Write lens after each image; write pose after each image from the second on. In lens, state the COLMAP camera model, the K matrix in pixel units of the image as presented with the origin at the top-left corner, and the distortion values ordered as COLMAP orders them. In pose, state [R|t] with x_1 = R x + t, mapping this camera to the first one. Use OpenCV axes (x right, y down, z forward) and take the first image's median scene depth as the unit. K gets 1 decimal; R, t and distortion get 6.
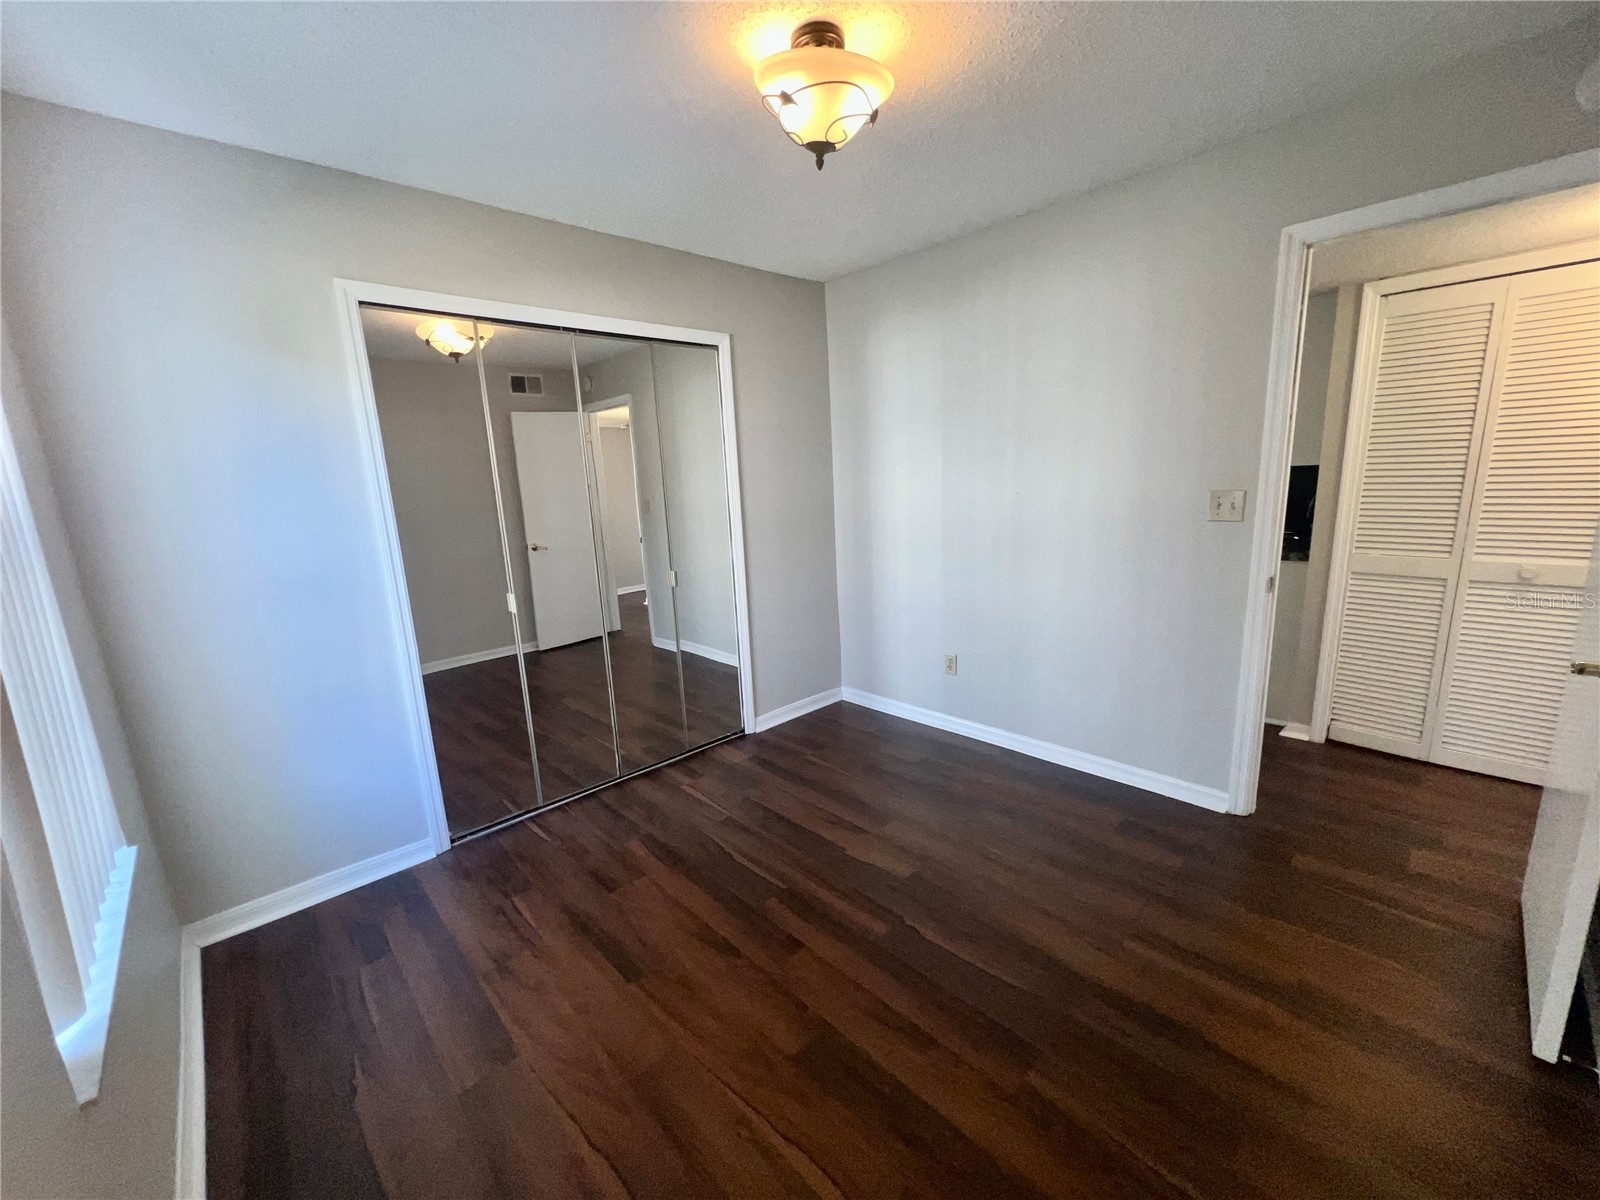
lens RADIAL K [[639.6, 0, 805.7], [0, 639.6, 596.8], [0, 0, 1]] dist [0.001831, 0.000604]
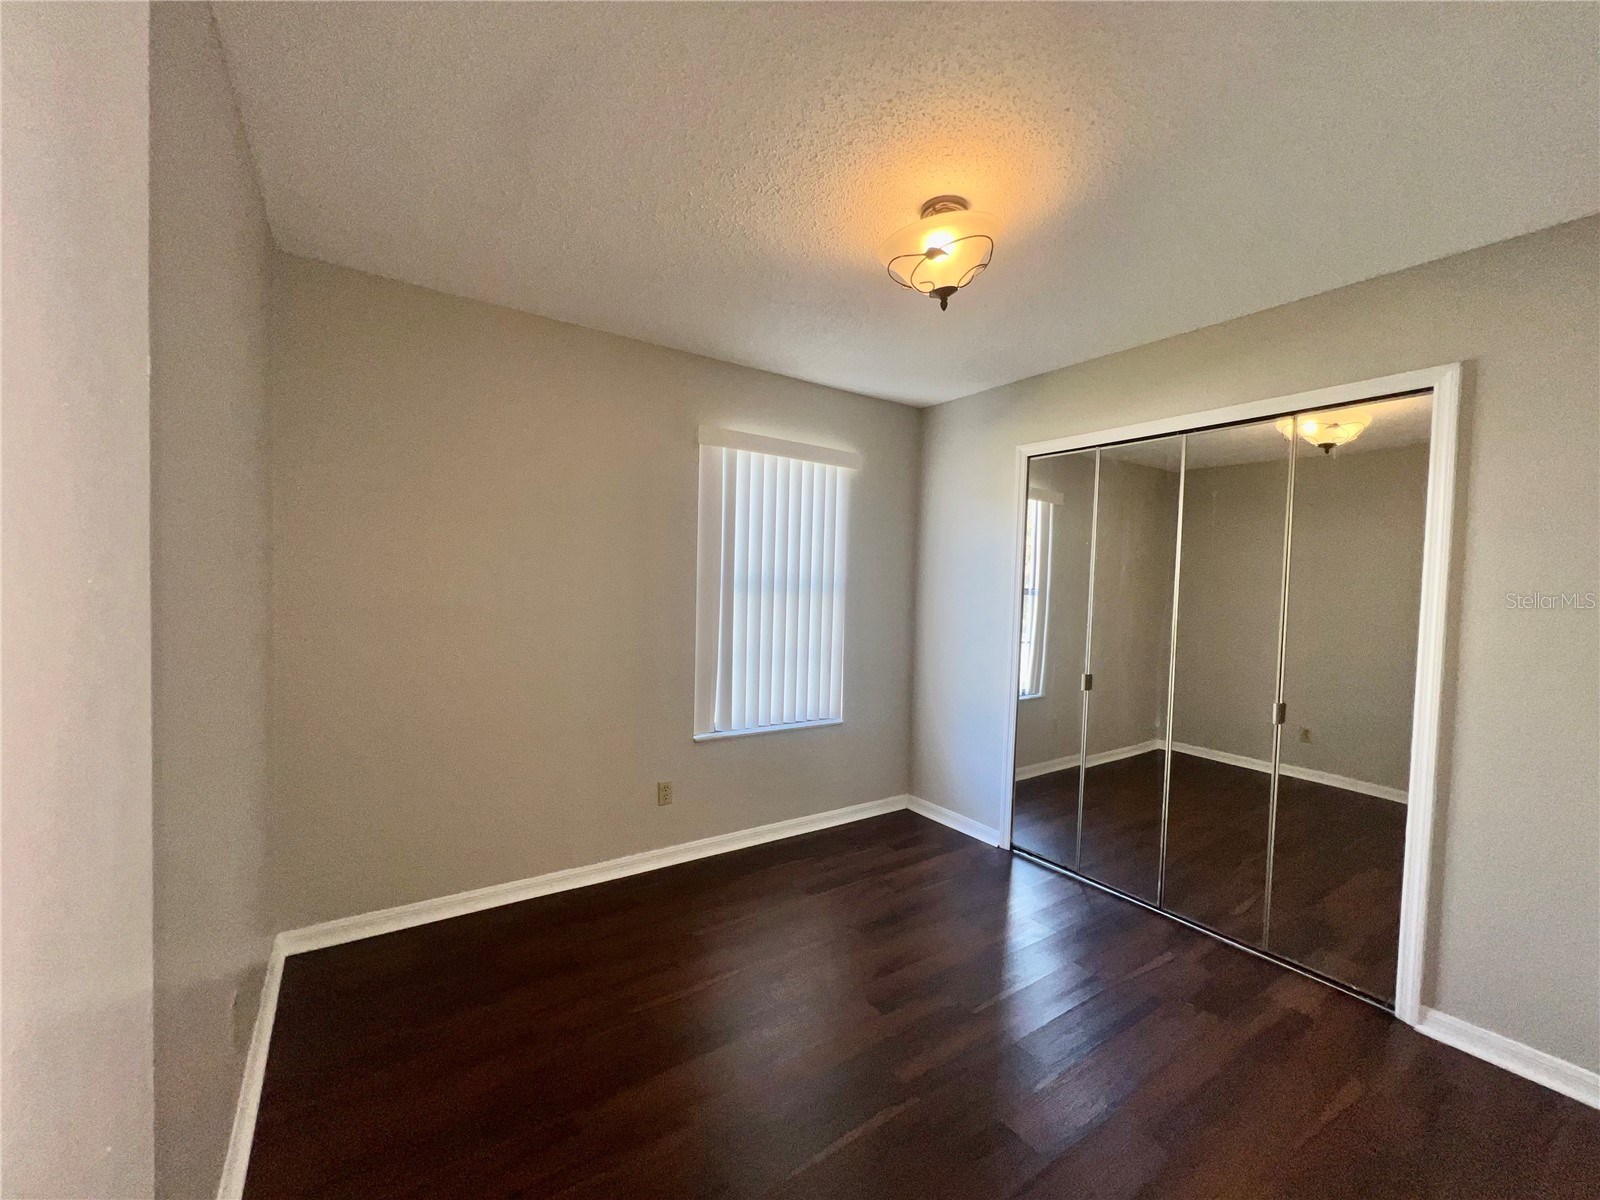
lens RADIAL K [[639.6, 0, 797.7], [0, 639.6, 601.5], [0, 0, 1]] dist [0.001831, 0.000604]
pose [[-0.155552, 0.071592, -0.985230, 0.606542], [-0.202002, 0.973989, 0.102668, -0.119110], [0.966953, 0.214989, -0.137044, 0.514562]]
